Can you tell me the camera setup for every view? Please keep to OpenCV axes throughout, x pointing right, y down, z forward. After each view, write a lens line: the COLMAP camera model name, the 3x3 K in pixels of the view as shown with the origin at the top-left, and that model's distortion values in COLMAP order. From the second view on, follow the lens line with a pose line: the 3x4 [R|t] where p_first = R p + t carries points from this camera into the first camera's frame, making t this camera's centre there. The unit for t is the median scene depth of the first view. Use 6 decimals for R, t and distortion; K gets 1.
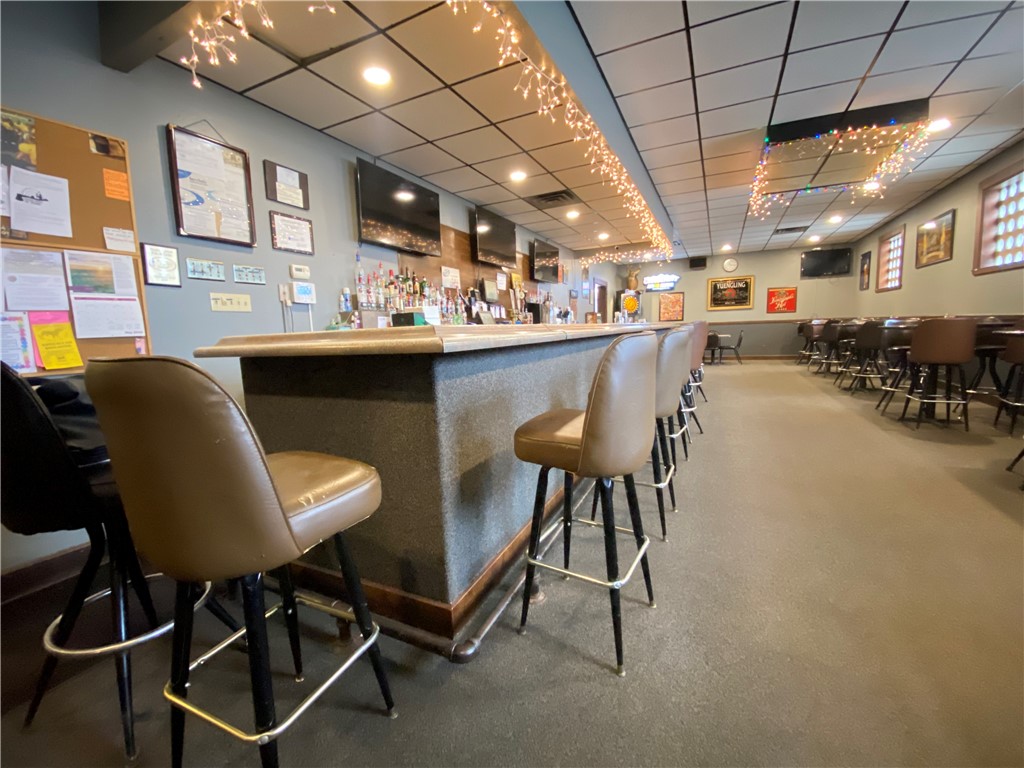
lens RADIAL K [[413.7, 0, 514.2], [0, 413.7, 388.2], [0, 0, 1]] dist [0.007887, -0.014103]
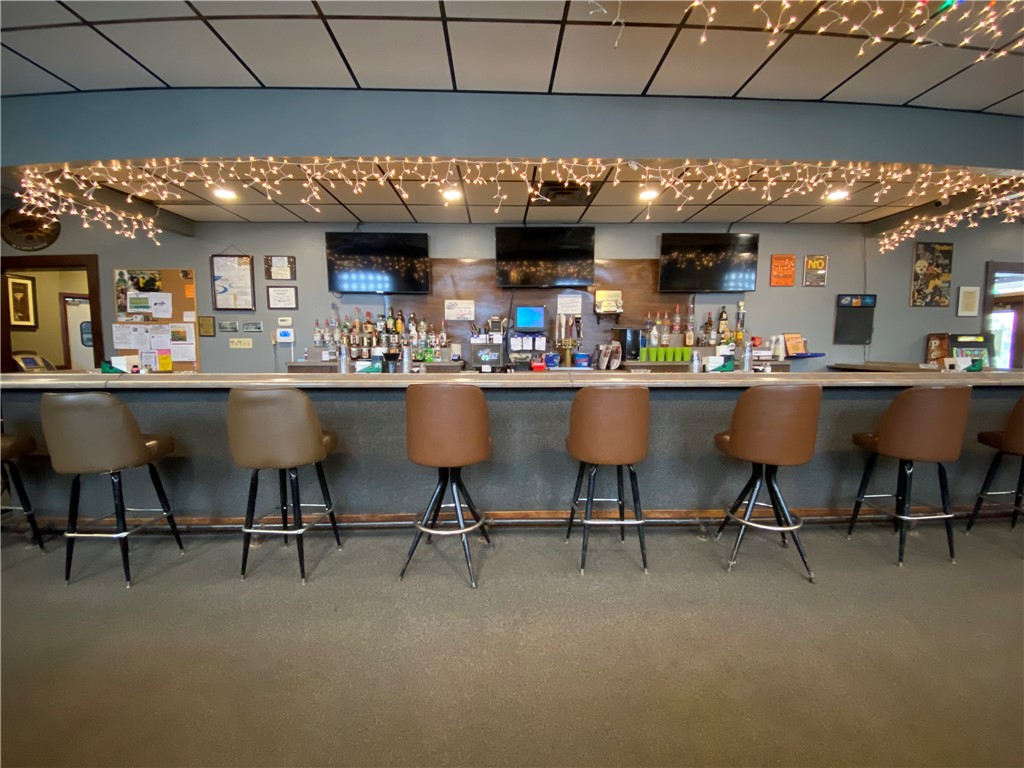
lens RADIAL K [[413.7, 0, 512.5], [0, 413.7, 379.0], [0, 0, 1]] dist [0.007887, -0.014103]
pose [[0.469487, 0.109069, -0.876177, 1.091146], [-0.142171, 0.988730, 0.046900, -0.235595], [0.871418, 0.102548, 0.479703, 0.912076]]
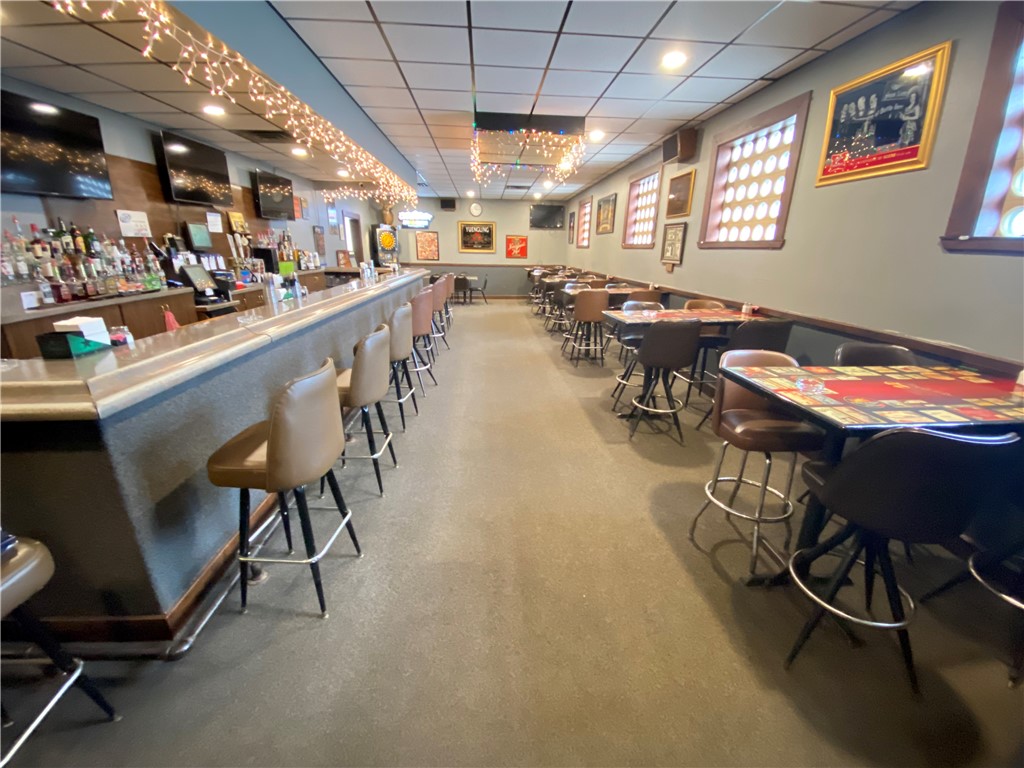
lens RADIAL K [[413.7, 0, 518.2], [0, 413.7, 384.7], [0, 0, 1]] dist [0.007887, -0.014103]
pose [[0.859707, -0.112610, 0.498219, 0.078572], [0.027151, 0.984091, 0.175578, -0.110067], [-0.510065, -0.137419, 0.849088, -0.147137]]
